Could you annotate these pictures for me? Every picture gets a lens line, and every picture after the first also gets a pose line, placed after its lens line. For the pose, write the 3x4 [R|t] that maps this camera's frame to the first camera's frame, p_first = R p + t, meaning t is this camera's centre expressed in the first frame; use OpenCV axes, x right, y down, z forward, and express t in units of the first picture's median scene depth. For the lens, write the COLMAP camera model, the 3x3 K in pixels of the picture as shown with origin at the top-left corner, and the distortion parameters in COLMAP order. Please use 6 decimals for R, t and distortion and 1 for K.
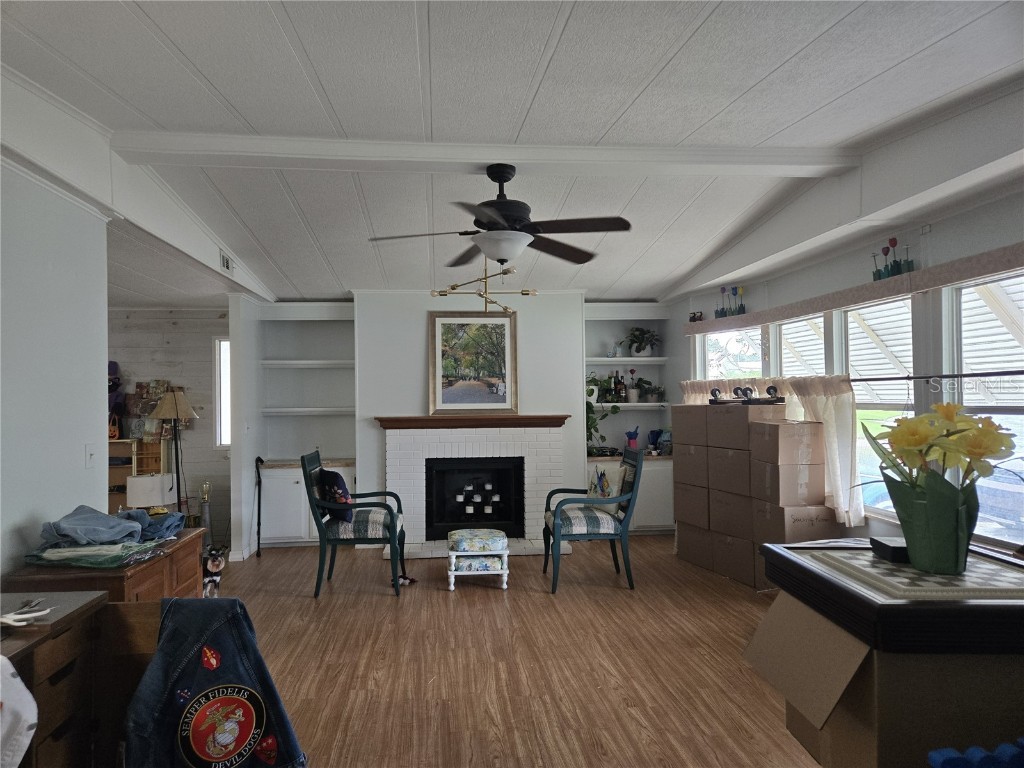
lens RADIAL K [[683.1, 0, 512.5], [0, 683.1, 390.5], [0, 0, 1]] dist [0.068897, -0.044324]
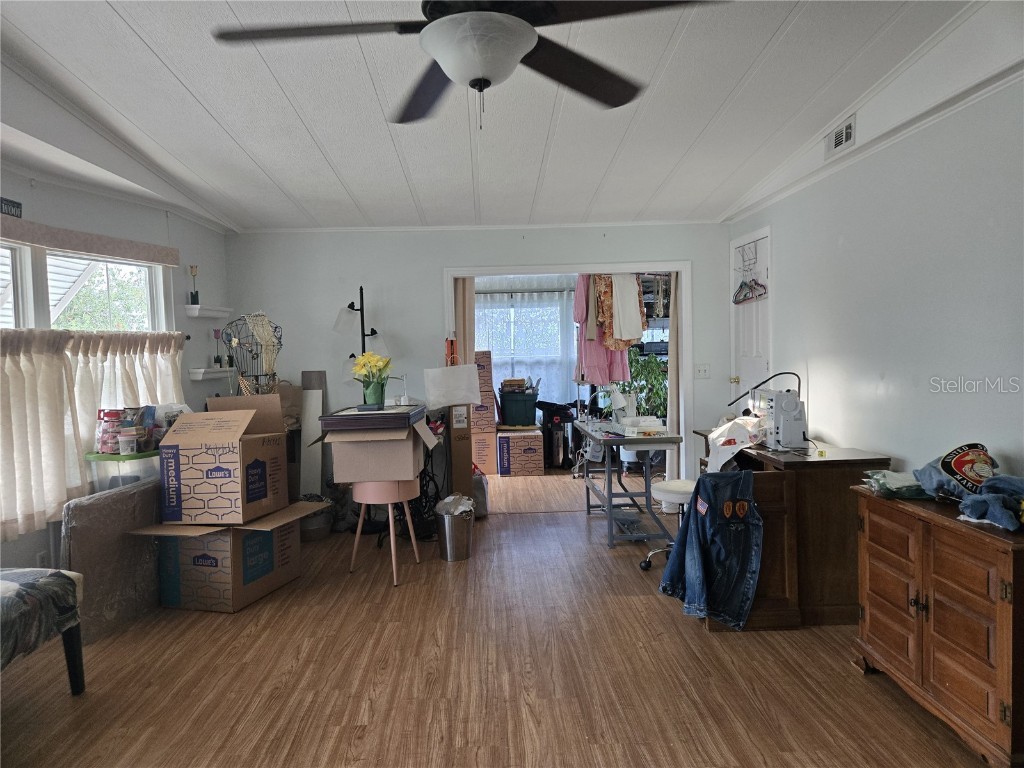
lens RADIAL K [[683.1, 0, 512.5], [0, 683.1, 390.5], [0, 0, 1]] dist [0.068897, -0.044324]
pose [[-0.996494, 0.036091, 0.075481, -0.083724], [0.040436, 0.997564, 0.056846, 0.021652], [-0.073246, 0.059699, -0.995526, 1.803854]]
